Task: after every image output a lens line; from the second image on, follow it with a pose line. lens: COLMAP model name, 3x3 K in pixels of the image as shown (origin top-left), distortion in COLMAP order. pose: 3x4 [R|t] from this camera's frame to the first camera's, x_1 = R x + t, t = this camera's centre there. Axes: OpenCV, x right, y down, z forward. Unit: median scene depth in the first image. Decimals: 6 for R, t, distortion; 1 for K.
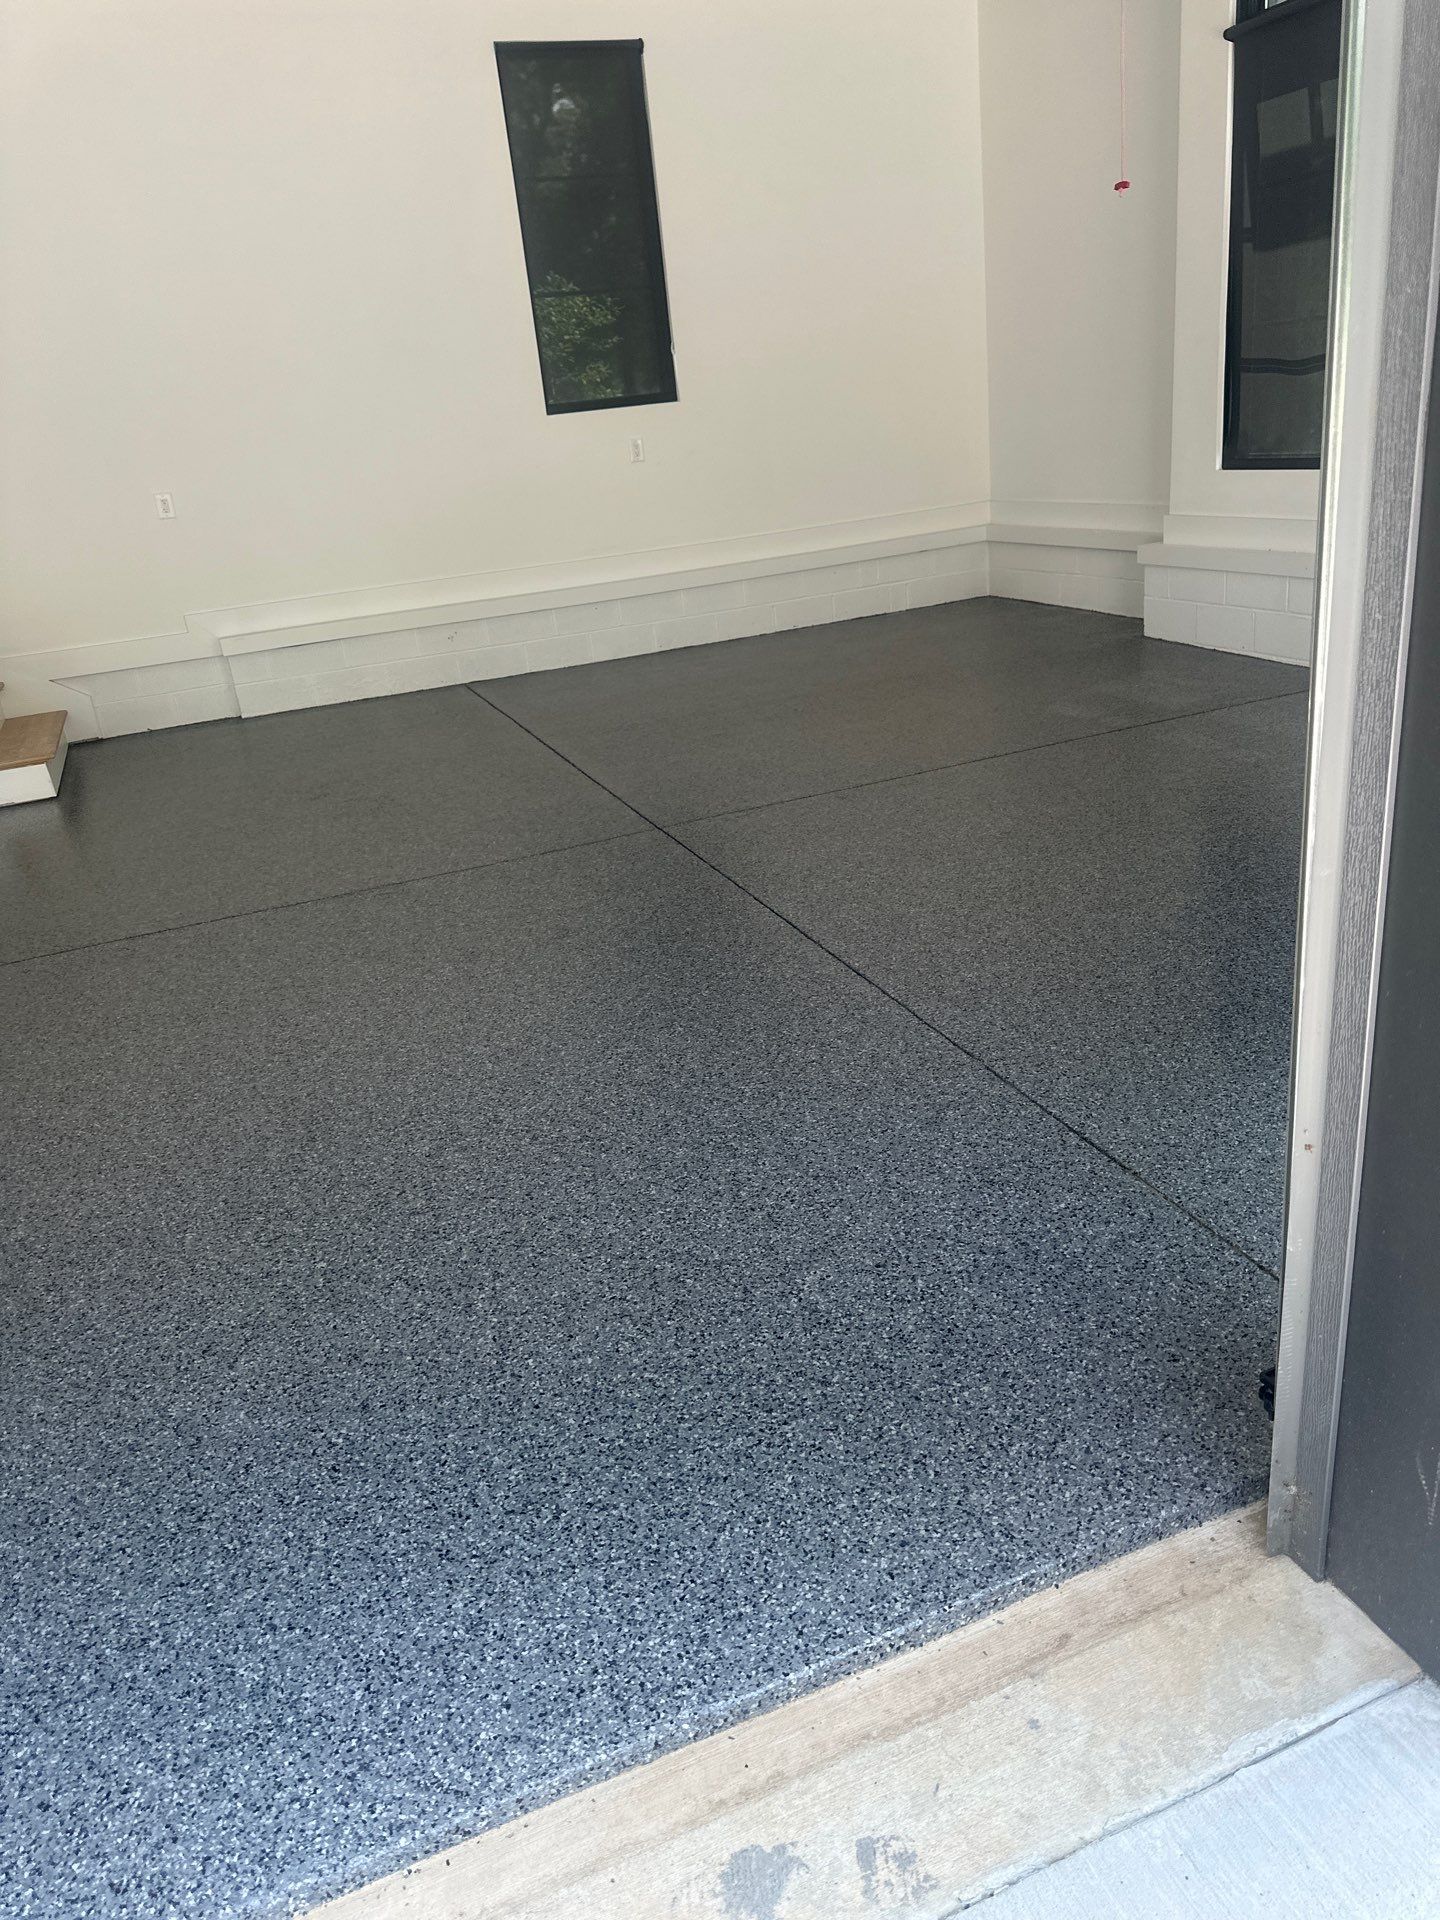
lens RADIAL K [[1371.6, 0, 746.0], [0, 1371.6, 954.6], [0, 0, 1]] dist [0.038684, -0.054266]
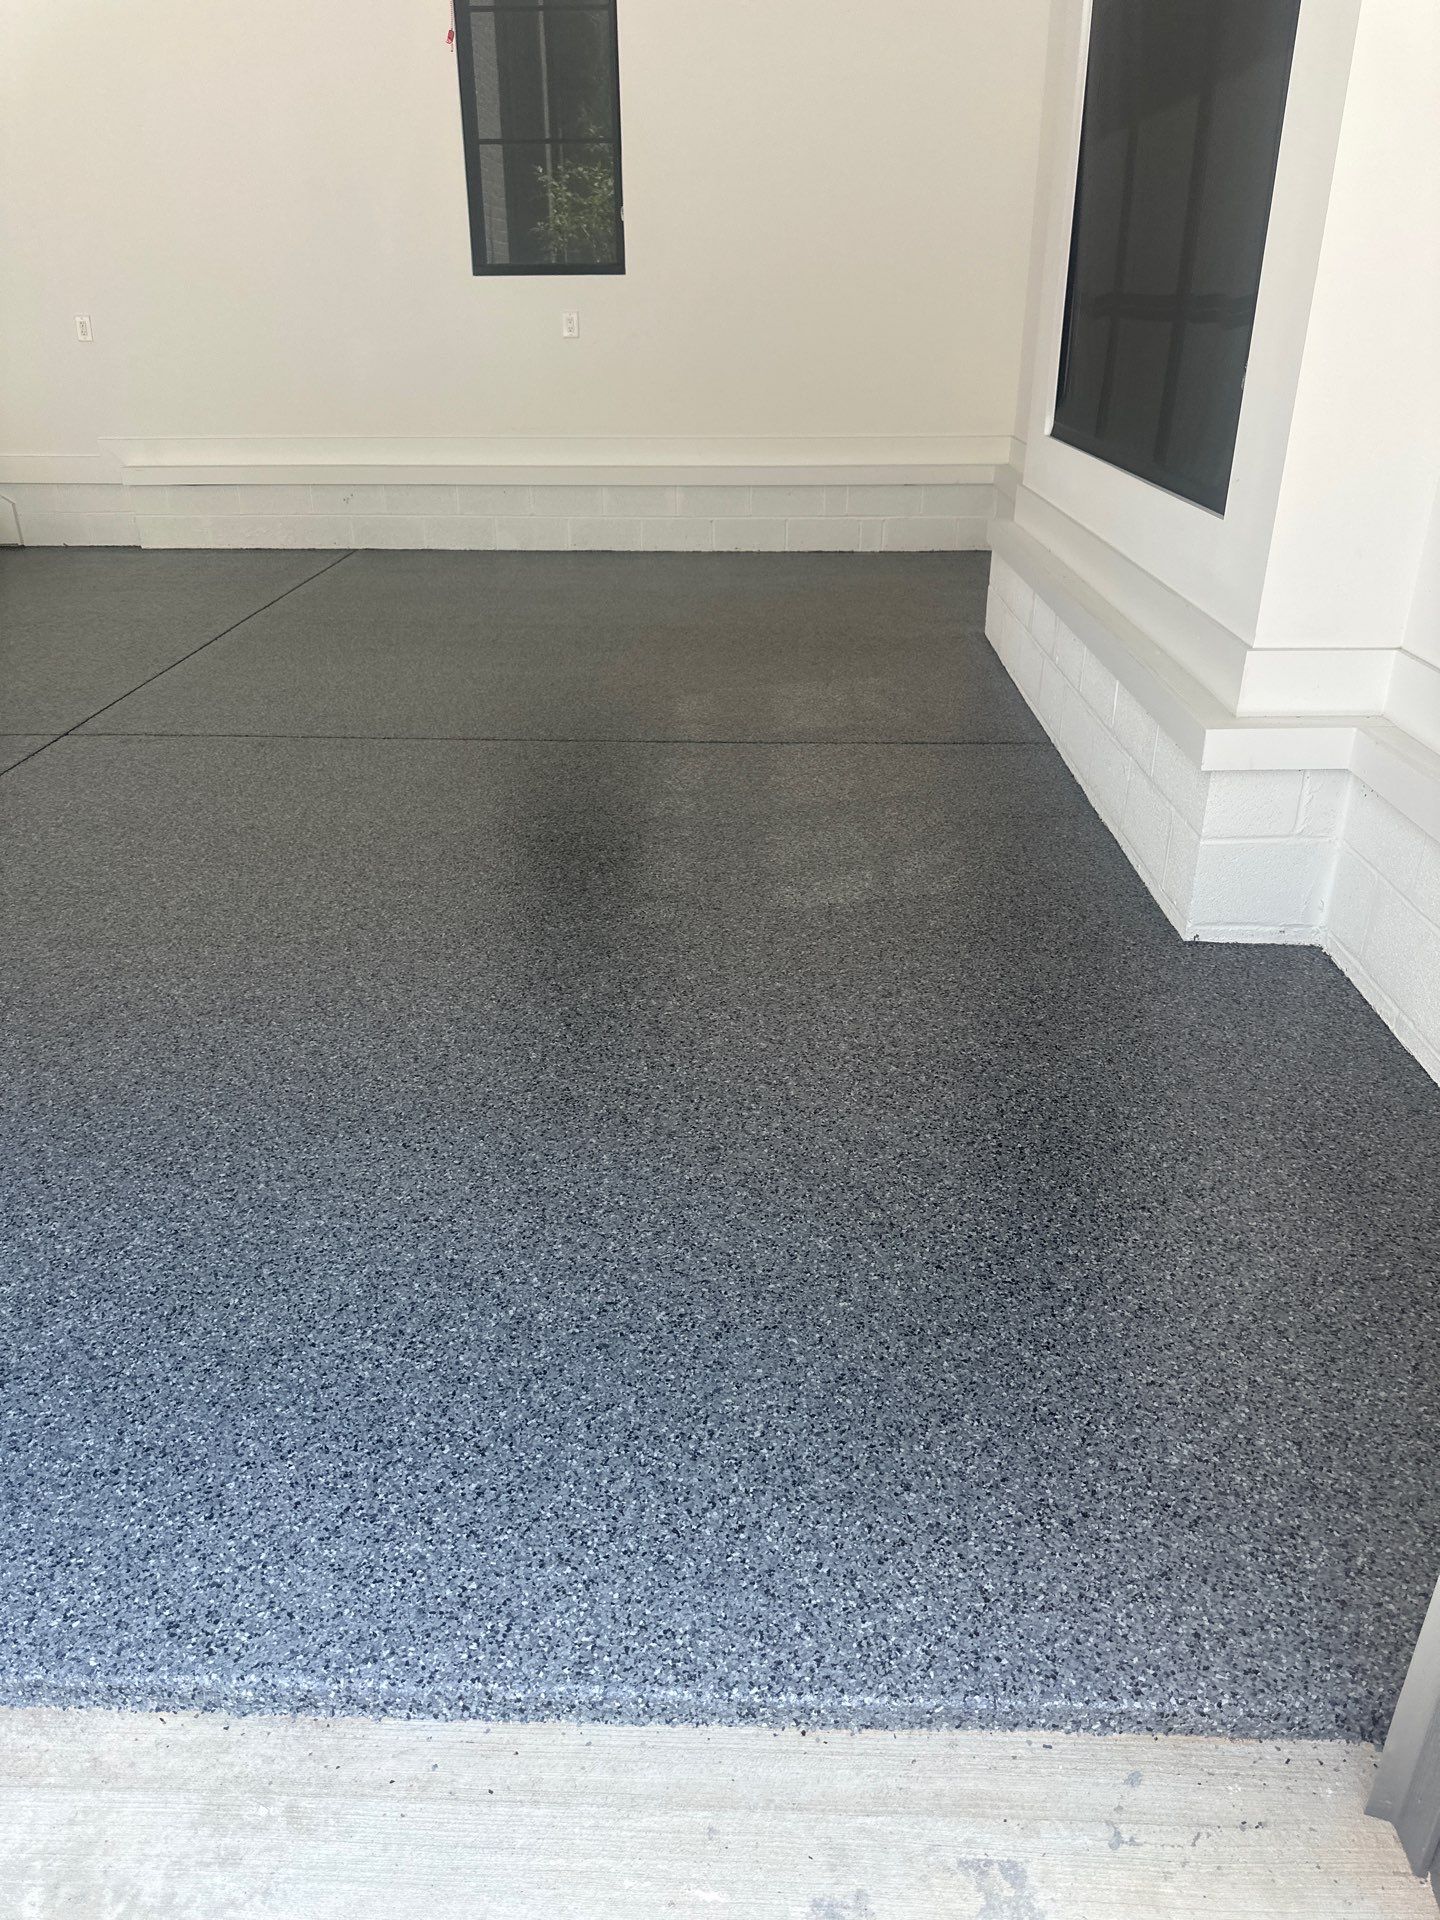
lens RADIAL K [[1371.6, 0, 710.8], [0, 1371.6, 952.2], [0, 0, 1]] dist [0.038684, -0.054266]
pose [[0.902998, 0.266470, -0.337029, 1.303539], [-0.236258, 0.963155, 0.128508, -0.329414], [0.358854, -0.036416, 0.932683, 0.520898]]
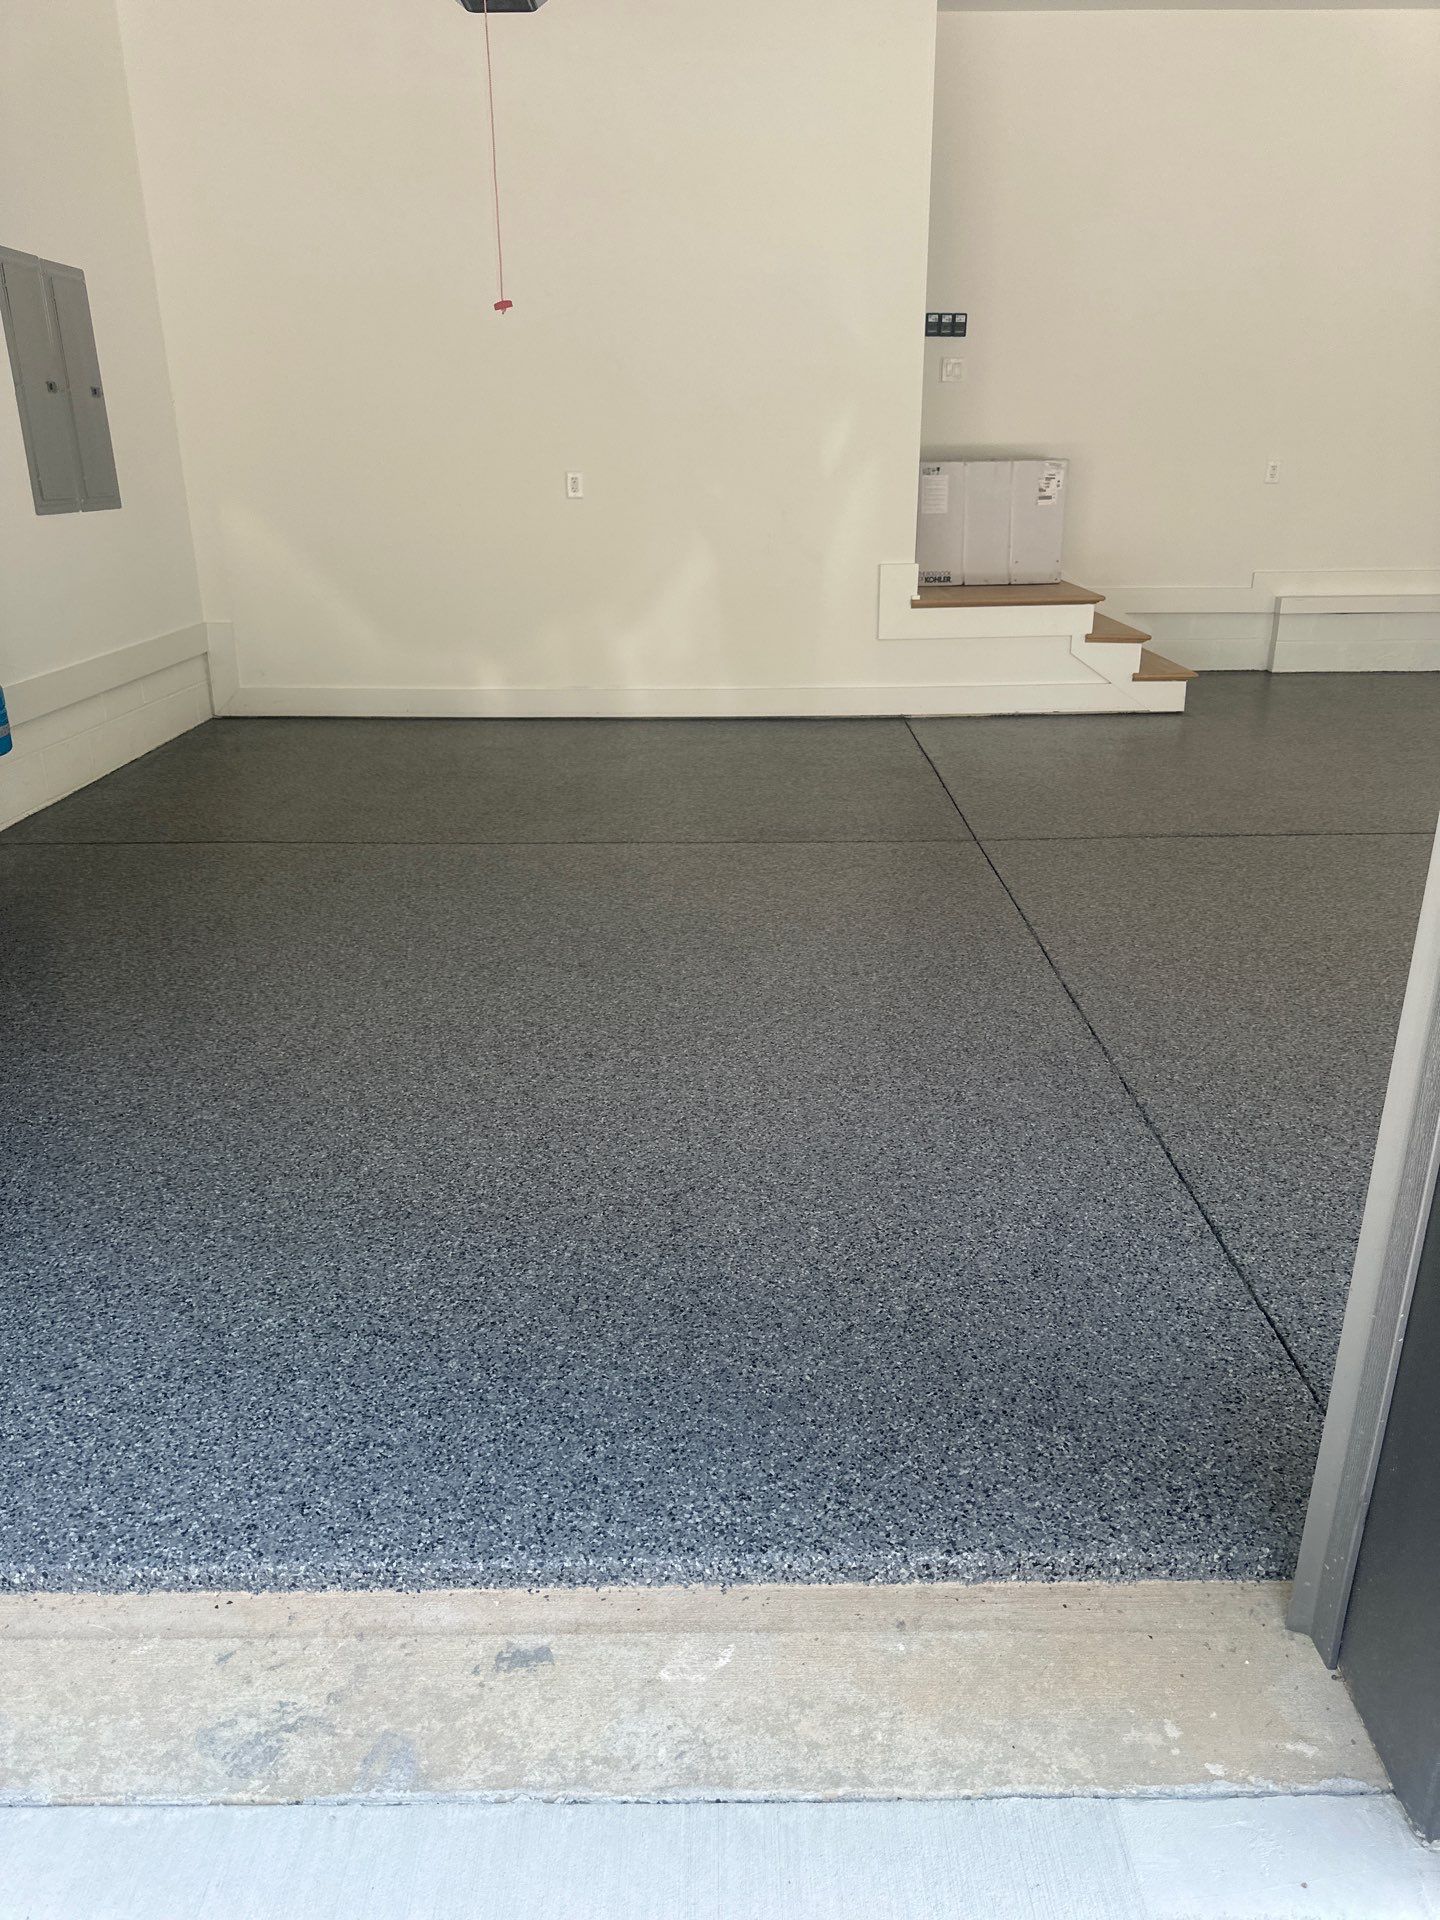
lens RADIAL K [[1355.5, 0, 721.2], [0, 1355.5, 964.0], [0, 0, 1]] dist [0.054193, -0.064850]
pose [[0.921653, 0.219268, -0.320121, -1.034352], [-0.218171, 0.975100, 0.039765, 0.303381], [0.320869, 0.033192, 0.946542, -0.459659]]
